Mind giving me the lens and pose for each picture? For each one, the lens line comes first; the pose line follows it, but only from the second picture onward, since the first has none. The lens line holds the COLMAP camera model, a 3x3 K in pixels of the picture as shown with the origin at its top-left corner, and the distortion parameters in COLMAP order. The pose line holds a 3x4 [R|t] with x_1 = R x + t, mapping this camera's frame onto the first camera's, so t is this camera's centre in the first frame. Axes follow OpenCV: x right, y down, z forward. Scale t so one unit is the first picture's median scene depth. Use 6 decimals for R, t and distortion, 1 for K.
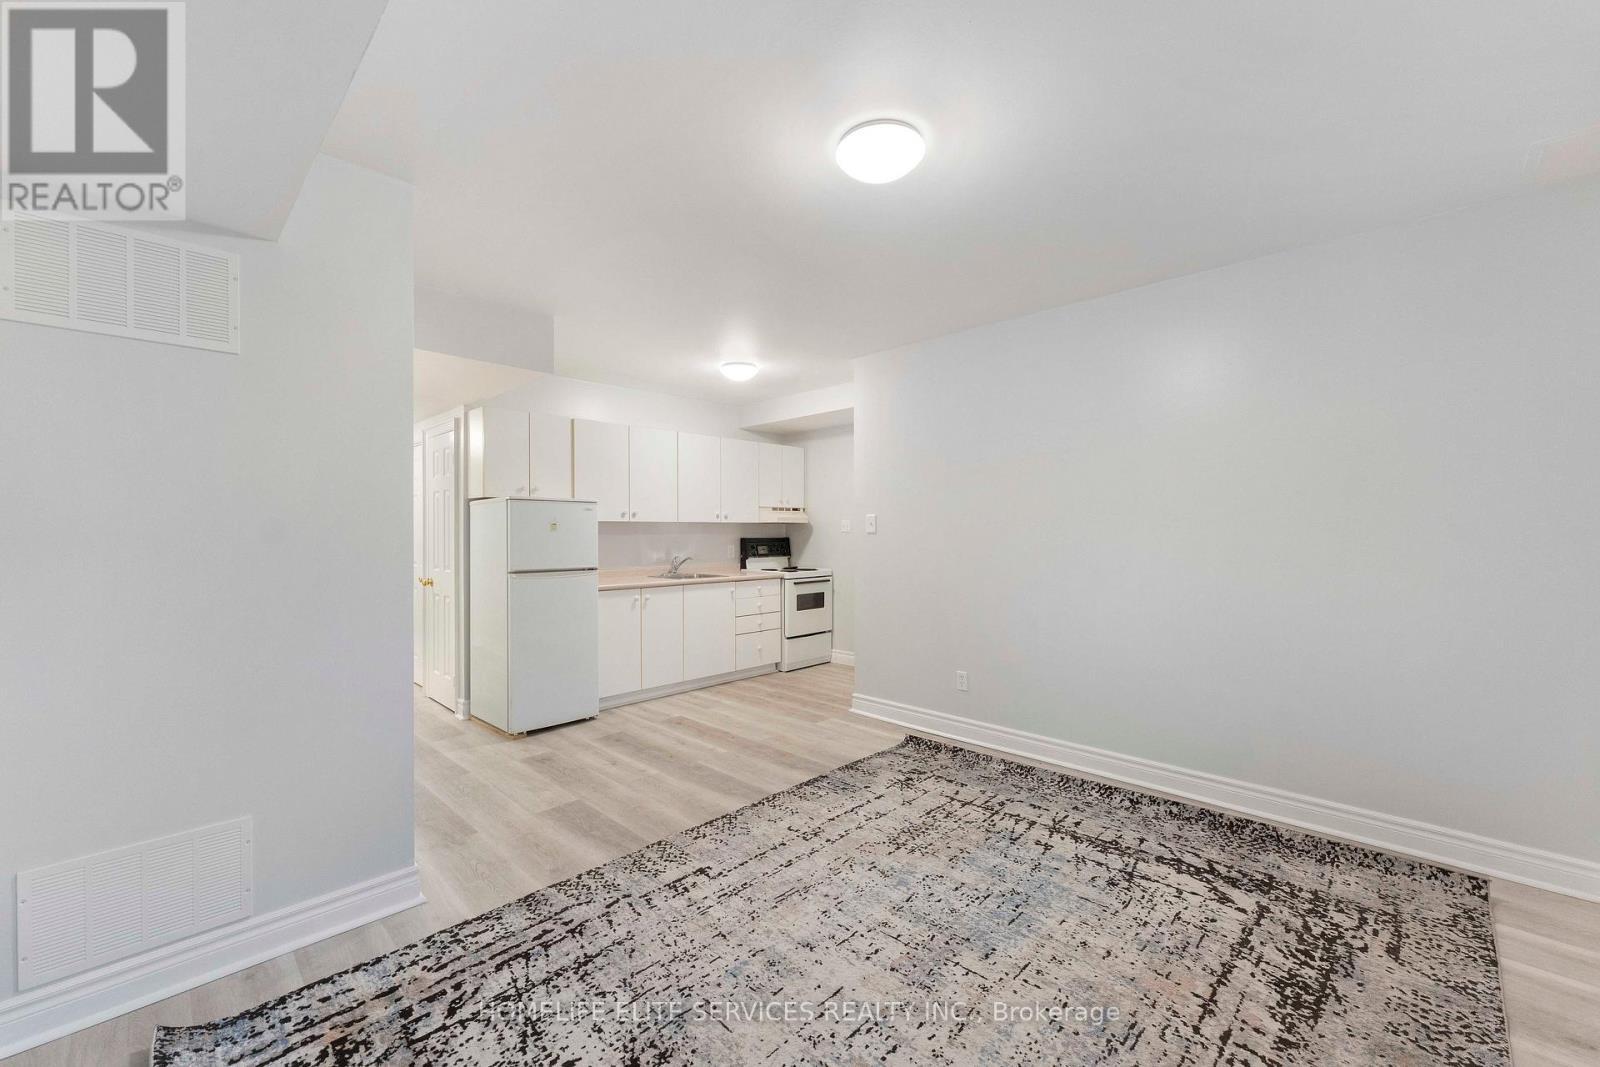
lens RADIAL K [[644.0, 0, 805.7], [0, 644.0, 533.9], [0, 0, 1]] dist [0.000775, 0.000048]
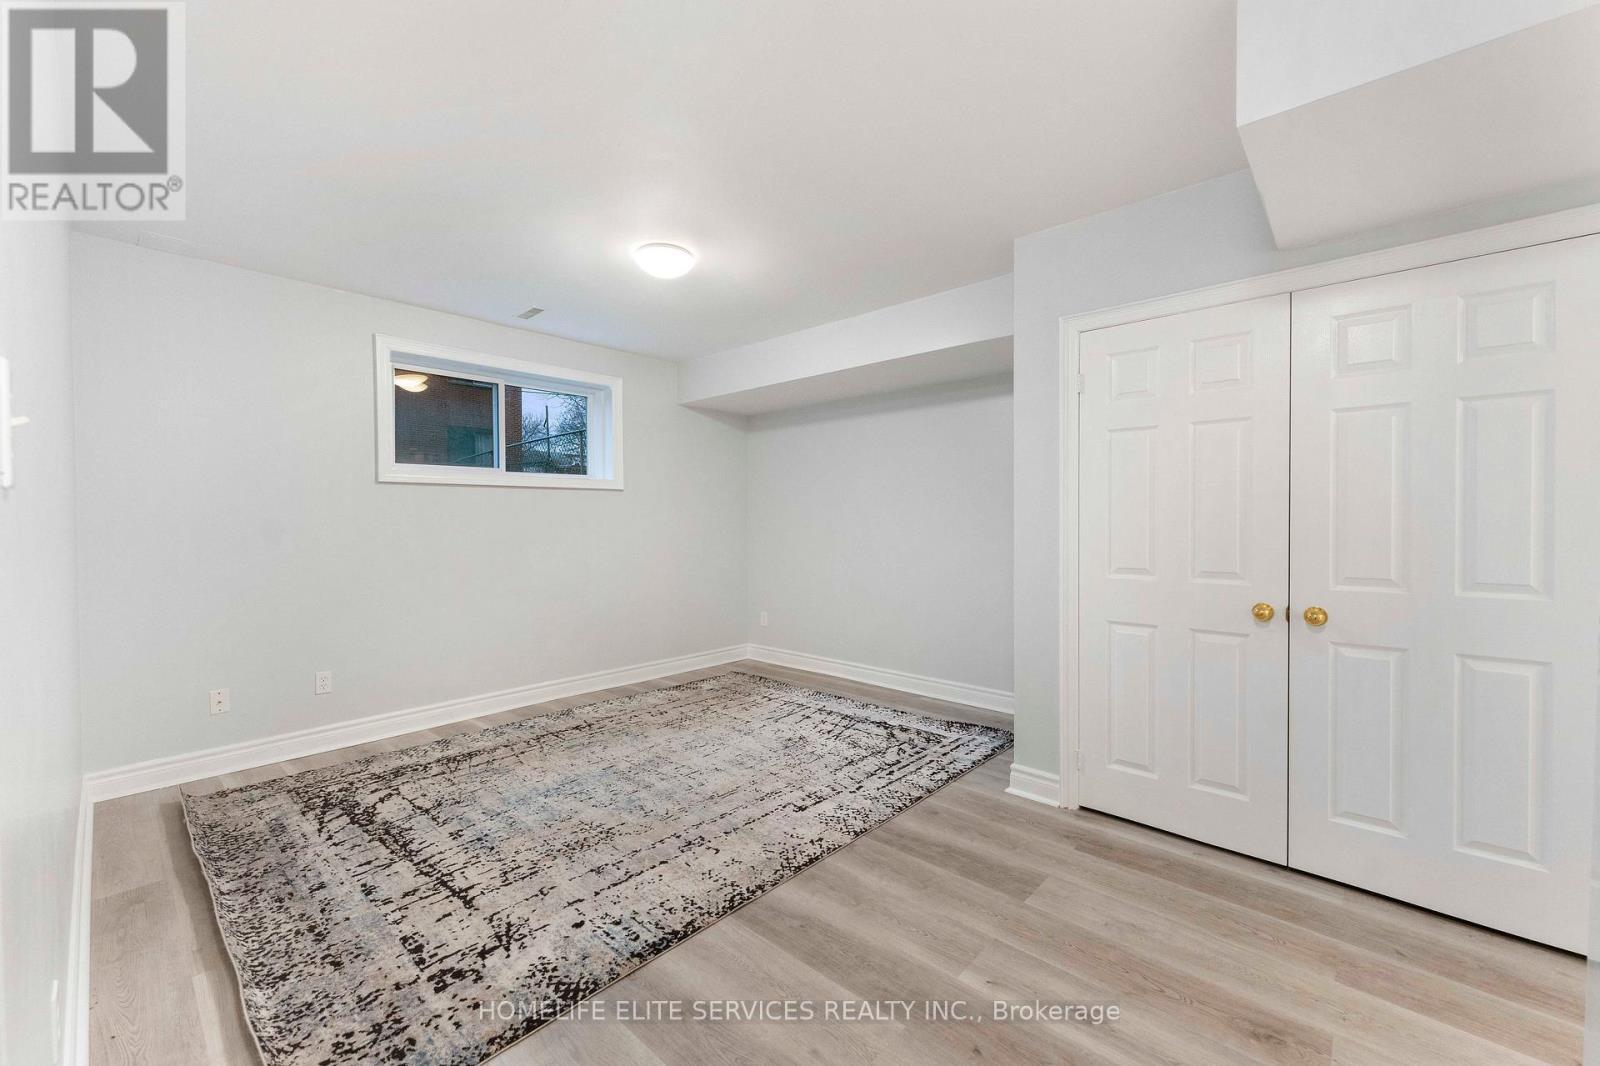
lens RADIAL K [[644.0, 0, 805.7], [0, 644.0, 533.4], [0, 0, 1]] dist [0.000775, 0.000048]
pose [[-0.999412, 0.007163, -0.033536, -0.153196], [0.006332, 0.999672, 0.024821, 0.012890], [0.033703, 0.024594, -0.999129, 2.415594]]
